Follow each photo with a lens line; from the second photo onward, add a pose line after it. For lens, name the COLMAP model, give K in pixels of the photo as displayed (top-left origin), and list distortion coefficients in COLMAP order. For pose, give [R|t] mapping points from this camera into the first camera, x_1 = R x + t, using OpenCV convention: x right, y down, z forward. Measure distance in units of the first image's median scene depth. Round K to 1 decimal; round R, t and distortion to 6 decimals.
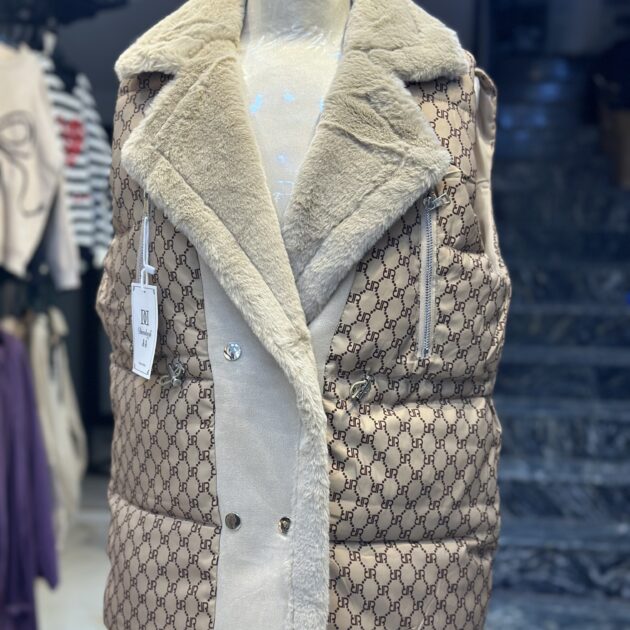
lens RADIAL K [[1182.6, 0, 314.4], [0, 1182.6, 318.5], [0, 0, 1]] dist [0.203472, -0.433022]
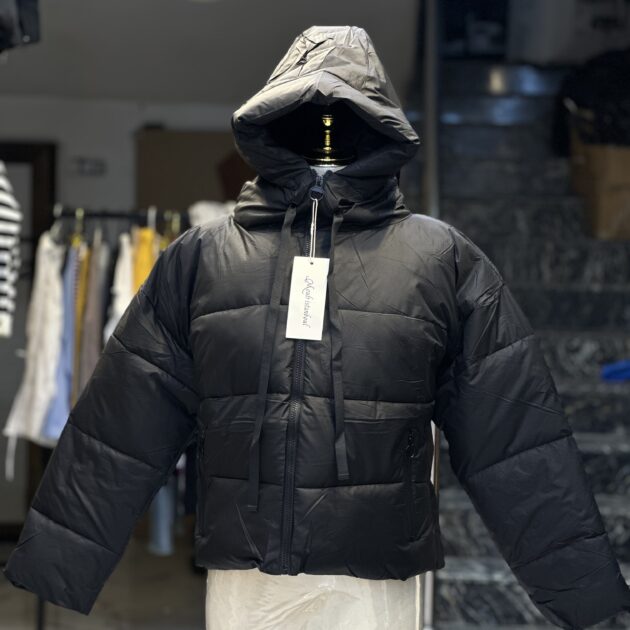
lens RADIAL K [[1905.4, 0, 315.3], [0, 1905.4, 292.6], [0, 0, 1]] dist [0.077980, 2.200107]
pose [[0.996198, 0.008780, 0.086674, -0.073639], [-0.004079, 0.998519, -0.054260, 0.000121], [-0.087022, 0.053700, 0.994758, -0.425042]]
